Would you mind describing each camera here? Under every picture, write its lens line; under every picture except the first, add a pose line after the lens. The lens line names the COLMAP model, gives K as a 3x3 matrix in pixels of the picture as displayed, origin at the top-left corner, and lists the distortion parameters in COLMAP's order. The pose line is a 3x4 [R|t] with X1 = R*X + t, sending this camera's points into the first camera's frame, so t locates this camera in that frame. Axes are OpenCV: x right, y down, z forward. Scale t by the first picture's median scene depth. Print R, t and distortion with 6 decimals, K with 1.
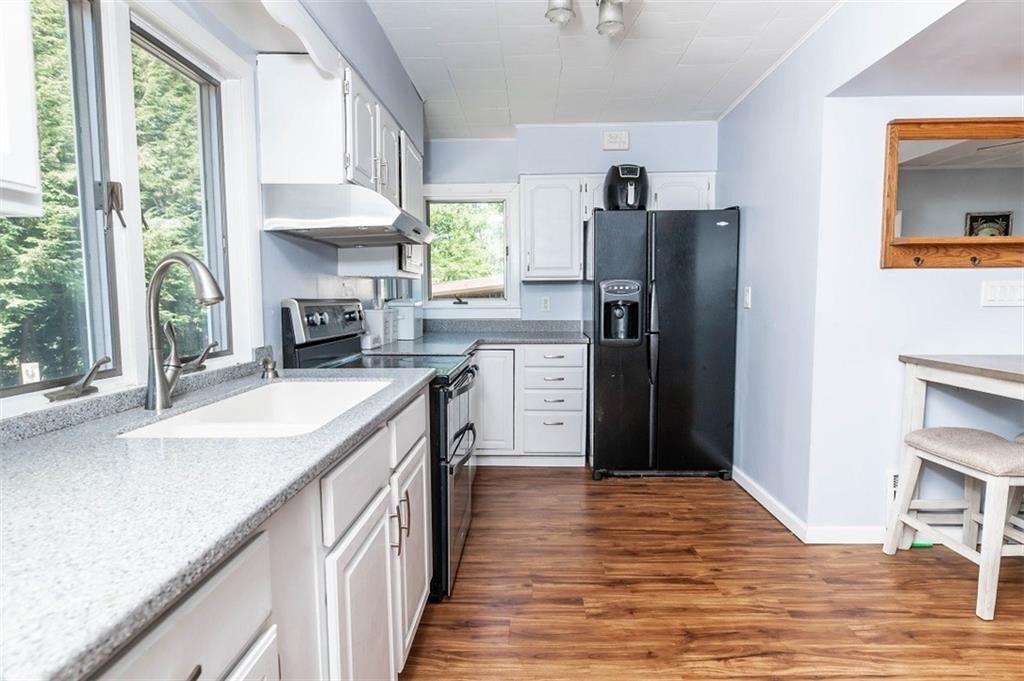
lens RADIAL K [[537.7, 0, 512.0], [0, 537.7, 340.5], [0, 0, 1]] dist [0.016816, -0.000386]
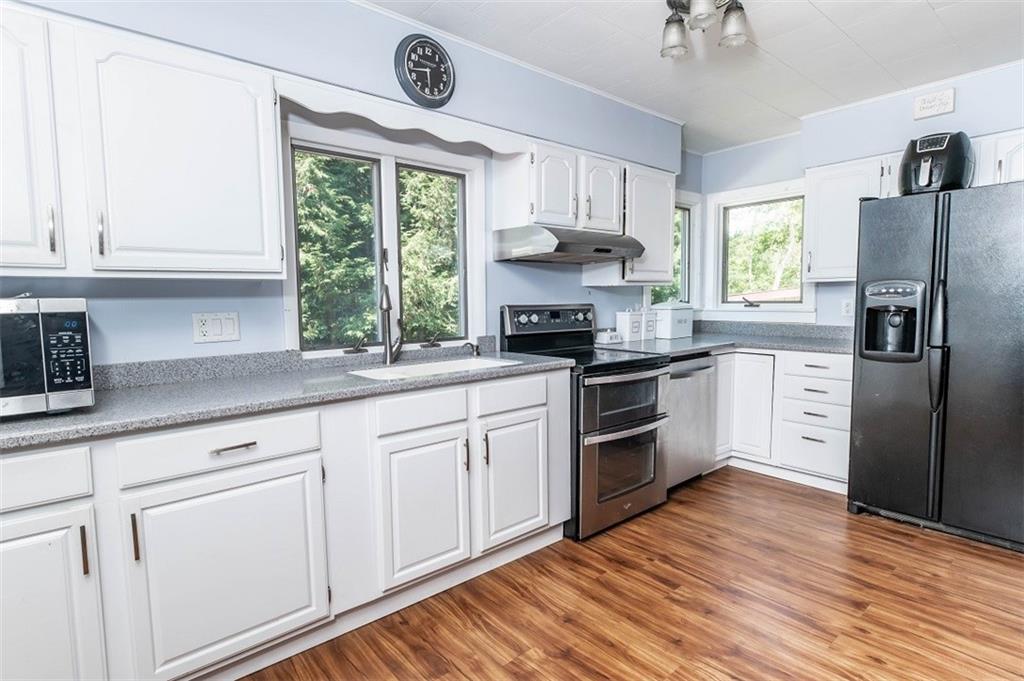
lens RADIAL K [[509.6, 0, 505.5], [0, 509.6, 338.1], [0, 0, 1]] dist [0.022582, -0.008608]
pose [[0.672043, 0.054323, -0.738517, 0.417759], [-0.051942, 0.998307, 0.026166, -0.015165], [0.738688, 0.020775, 0.673727, 0.029963]]
